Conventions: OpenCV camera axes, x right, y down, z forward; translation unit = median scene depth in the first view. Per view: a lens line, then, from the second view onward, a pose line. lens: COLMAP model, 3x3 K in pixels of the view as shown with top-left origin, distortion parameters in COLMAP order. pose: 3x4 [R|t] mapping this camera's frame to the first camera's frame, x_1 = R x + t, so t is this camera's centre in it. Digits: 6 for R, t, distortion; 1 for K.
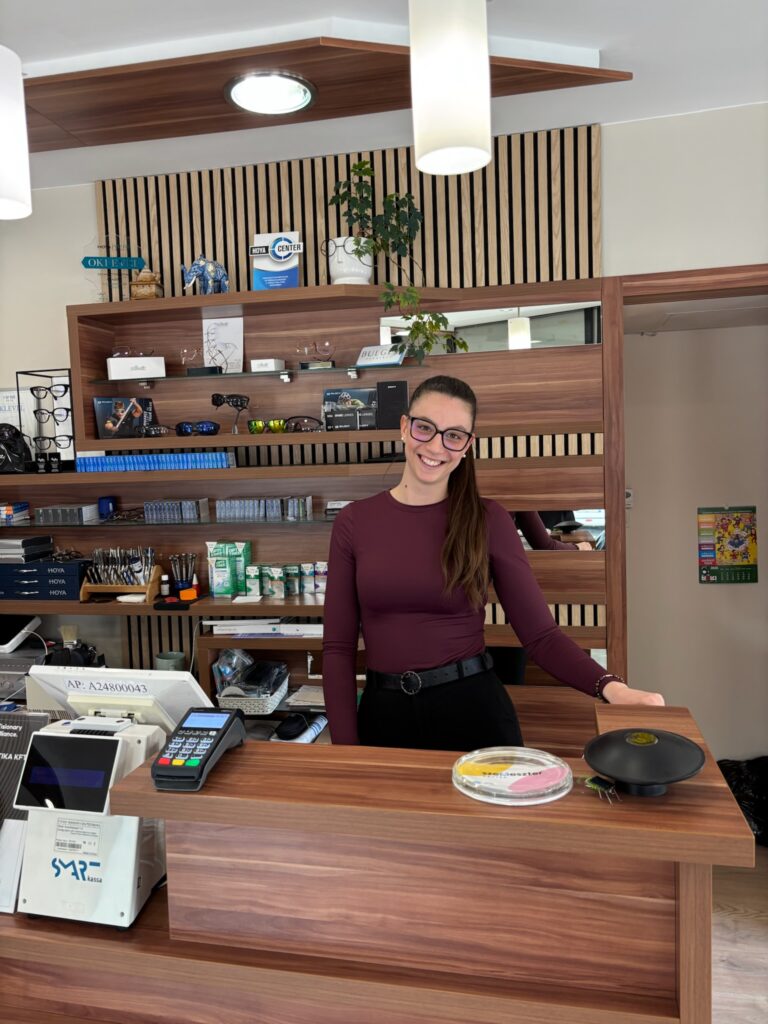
lens RADIAL K [[776.6, 0, 376.0], [0, 776.6, 507.3], [0, 0, 1]] dist [0.033898, -0.035998]
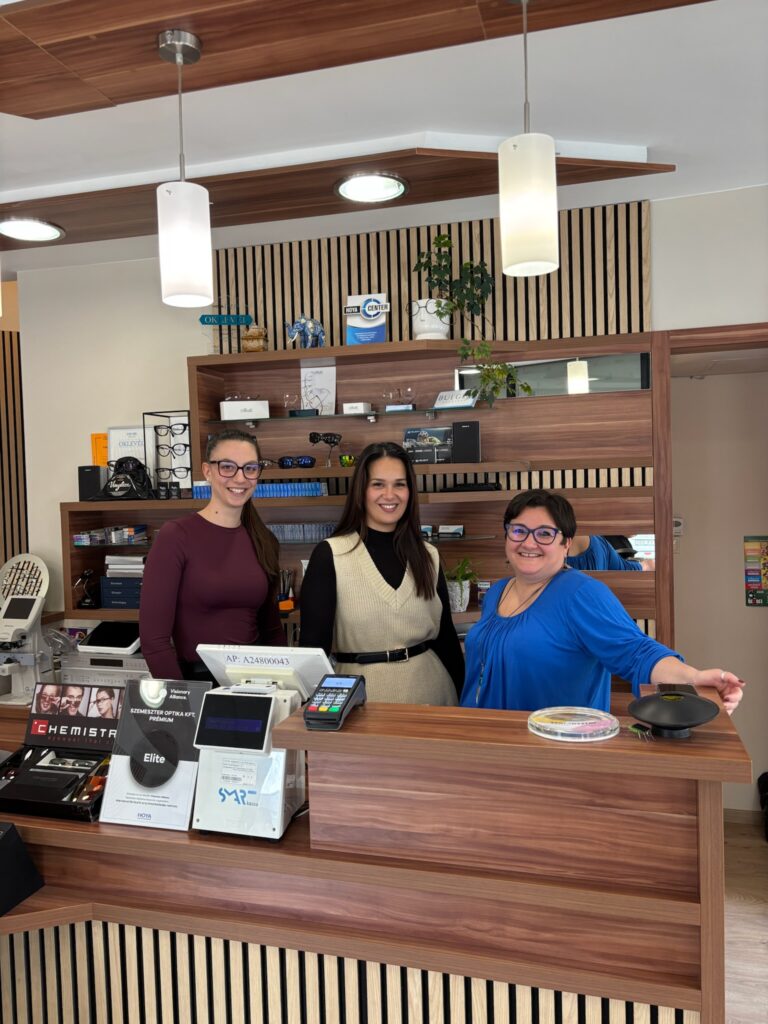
lens RADIAL K [[783.0, 0, 384.0], [0, 783.0, 512.0], [0, 0, 1]] dist [0.056290, -0.077119]
pose [[0.998266, 0.008085, -0.058306, -0.031493], [-0.010159, 0.999323, -0.035373, 0.014100], [0.057980, 0.035904, 0.997672, -0.162965]]
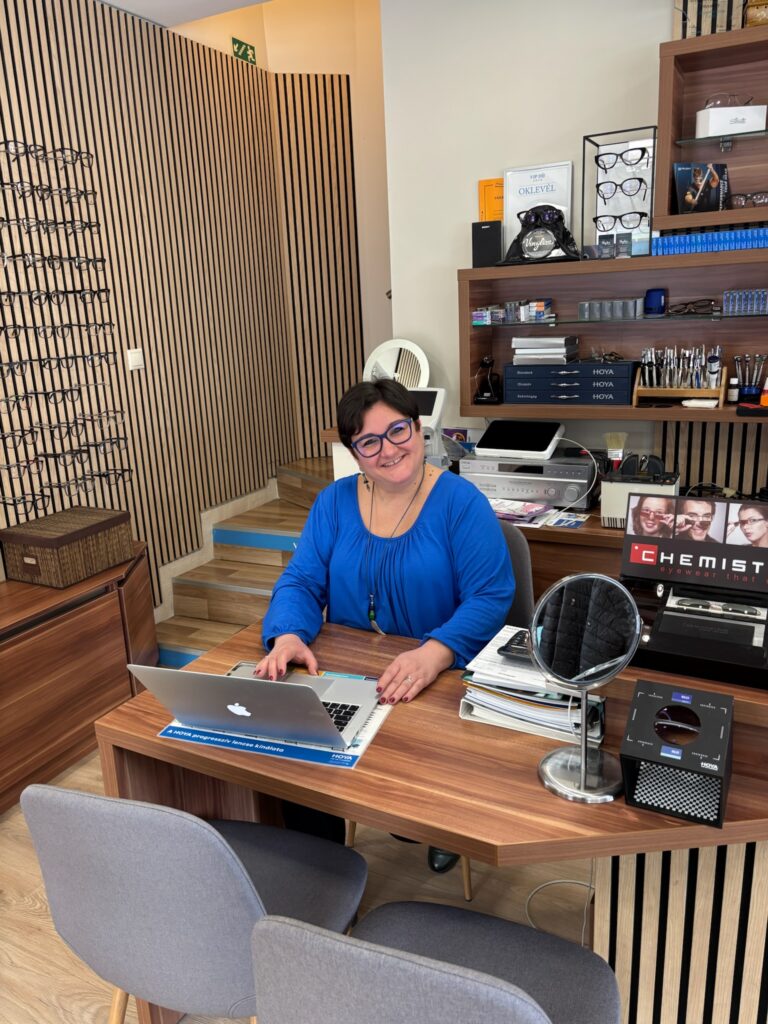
lens RADIAL K [[780.5, 0, 384.3], [0, 780.5, 515.7], [0, 0, 1]] dist [0.031815, -0.032101]
pose [[0.967874, 0.054170, -0.245529, -0.466454], [-0.001869, 0.978039, 0.208414, 0.060539], [0.251427, -0.201260, 0.946720, 0.037982]]
